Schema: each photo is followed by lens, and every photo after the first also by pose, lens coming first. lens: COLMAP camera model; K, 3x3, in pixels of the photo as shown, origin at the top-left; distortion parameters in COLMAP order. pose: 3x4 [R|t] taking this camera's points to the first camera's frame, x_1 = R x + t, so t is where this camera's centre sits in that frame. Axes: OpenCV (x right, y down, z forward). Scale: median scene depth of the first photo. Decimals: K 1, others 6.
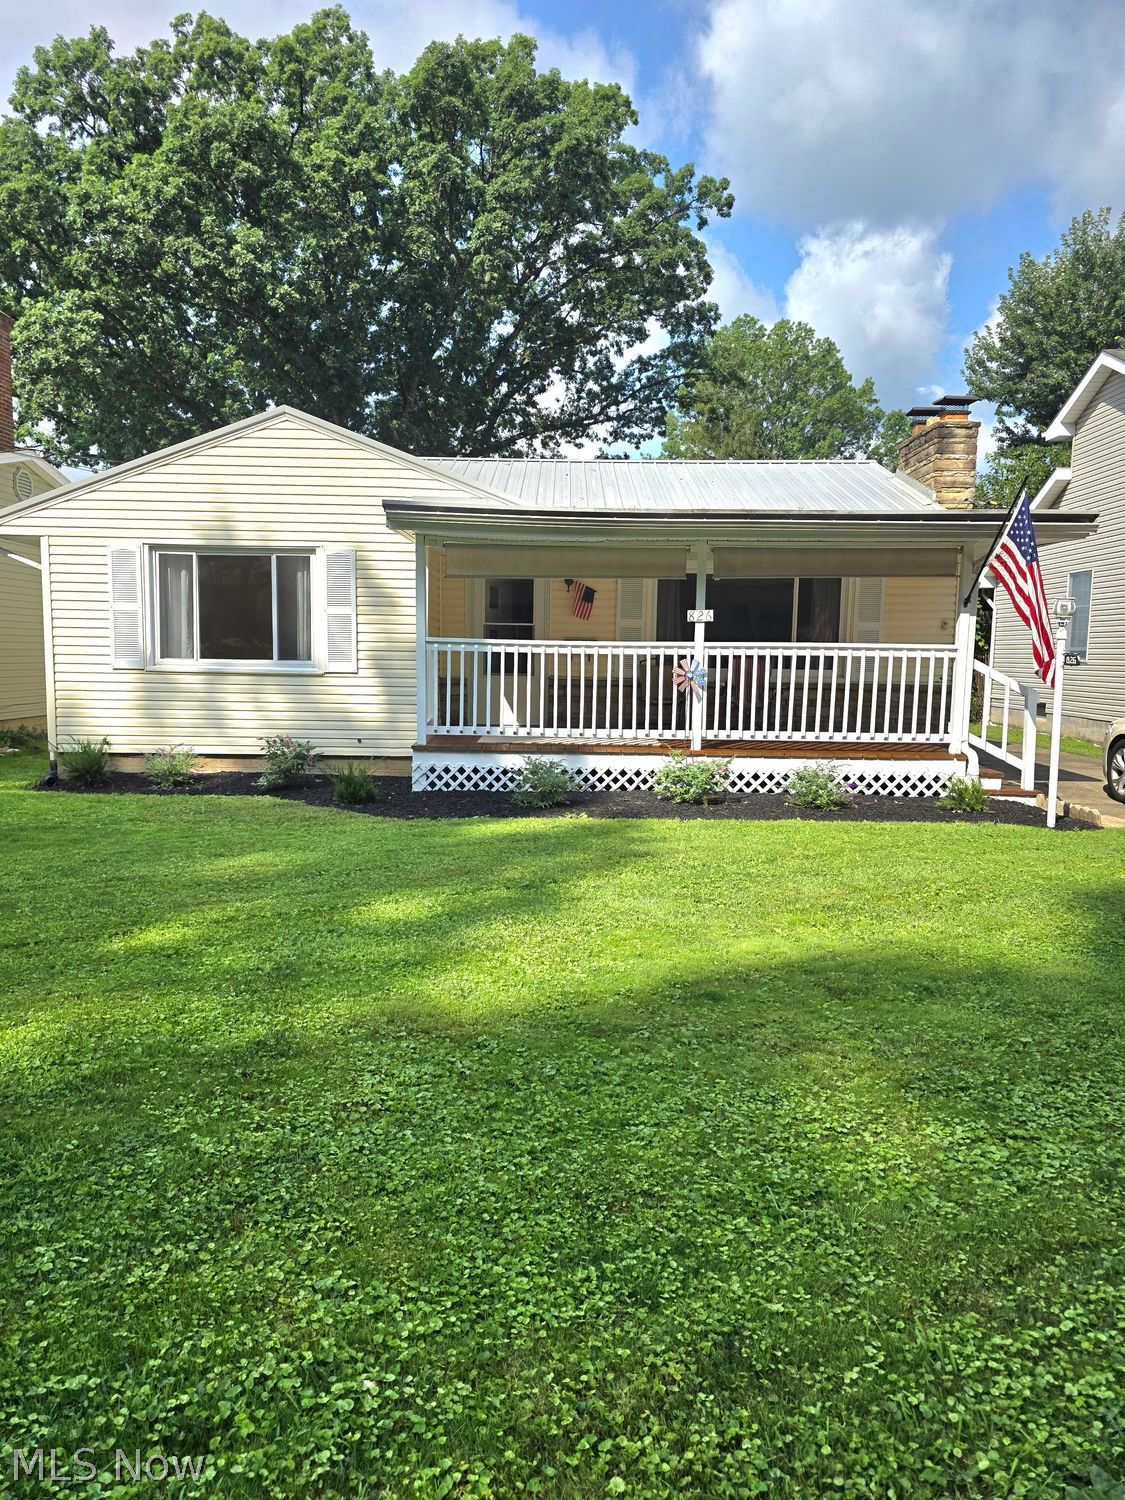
lens RADIAL K [[1017.9, 0, 562.1], [0, 1017.9, 752.9], [0, 0, 1]] dist [0.057836, -0.050681]
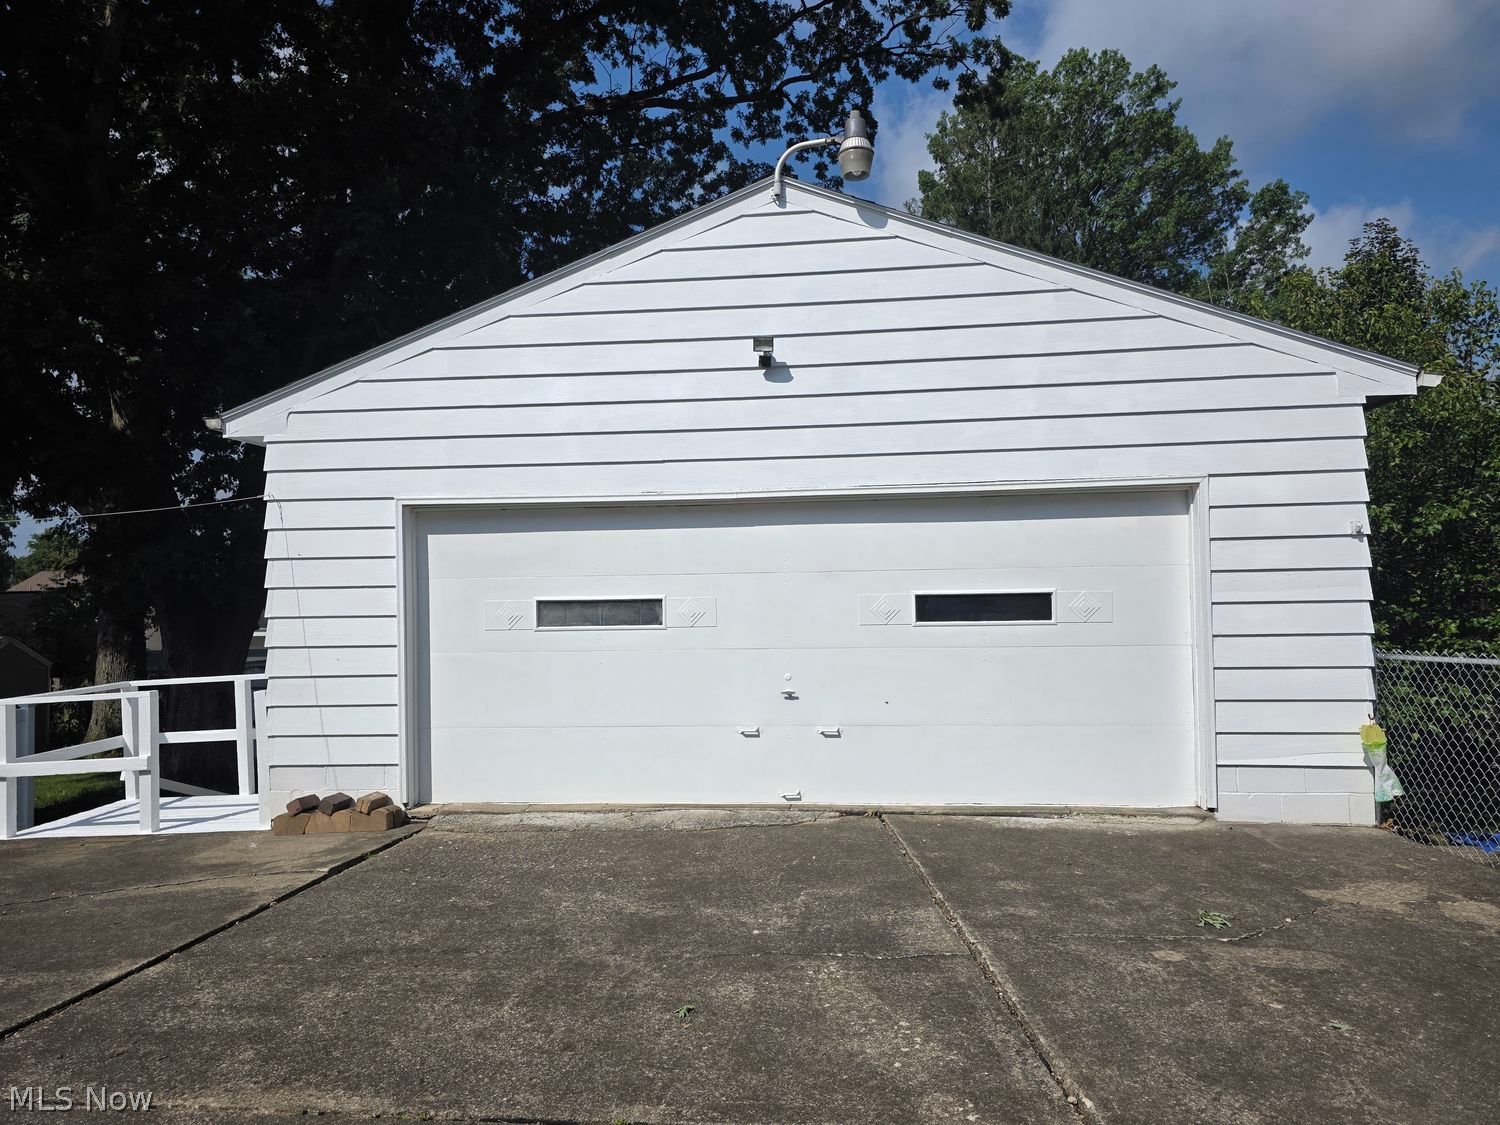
lens RADIAL K [[1017.9, 0, 751.3], [0, 1017.9, 564.9], [0, 0, 1]] dist [0.057836, -0.050681]
pose [[0.995915, -0.037970, -0.081925, 0.057322], [0.027054, 0.991084, -0.130461, -0.034741], [0.086149, 0.127711, 0.988063, 0.404298]]
